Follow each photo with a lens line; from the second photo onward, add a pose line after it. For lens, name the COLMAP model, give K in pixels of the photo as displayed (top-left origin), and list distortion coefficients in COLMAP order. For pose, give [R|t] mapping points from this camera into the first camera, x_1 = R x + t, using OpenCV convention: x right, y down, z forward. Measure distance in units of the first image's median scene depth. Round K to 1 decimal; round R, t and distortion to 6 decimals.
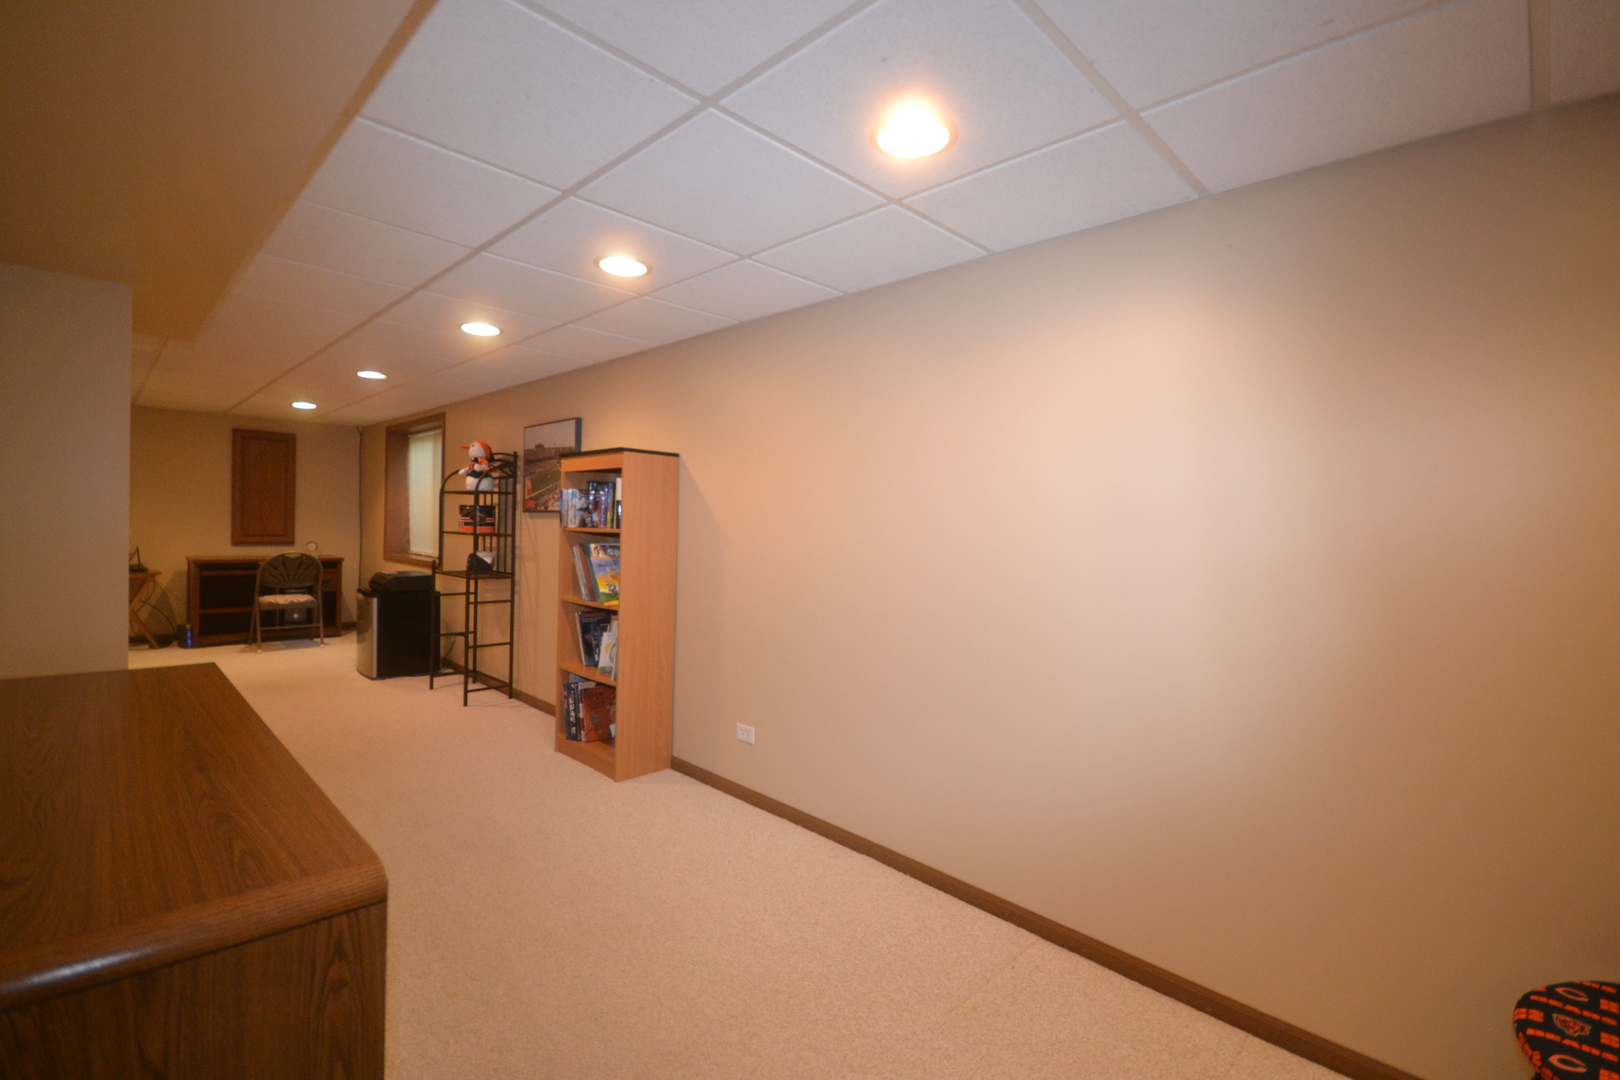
lens RADIAL K [[717.0, 0, 810.3], [0, 717.0, 542.2], [0, 0, 1]] dist [-0.002817, -0.002428]
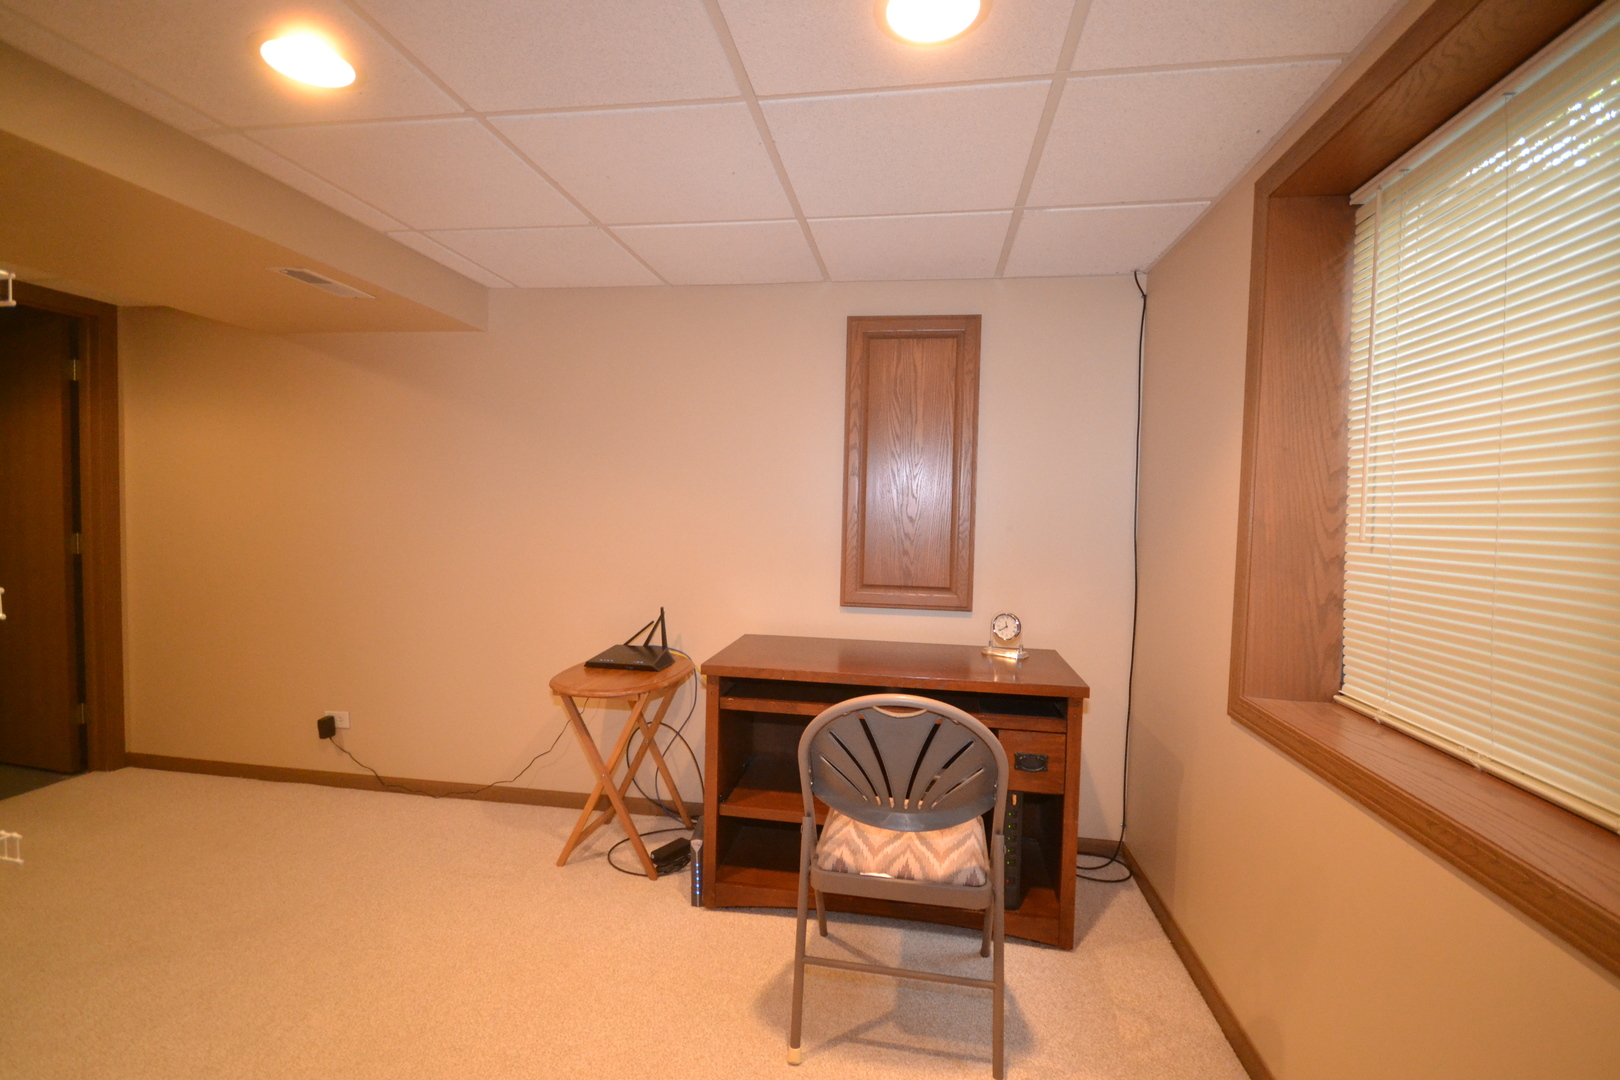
lens RADIAL K [[717.0, 0, 810.2], [0, 717.0, 544.5], [0, 0, 1]] dist [-0.002817, -0.002428]
pose [[0.570998, 0.022500, -0.820643, -0.487226], [-0.022572, 0.999677, 0.011704, -0.036439], [0.820641, 0.011841, 0.571321, 0.753640]]
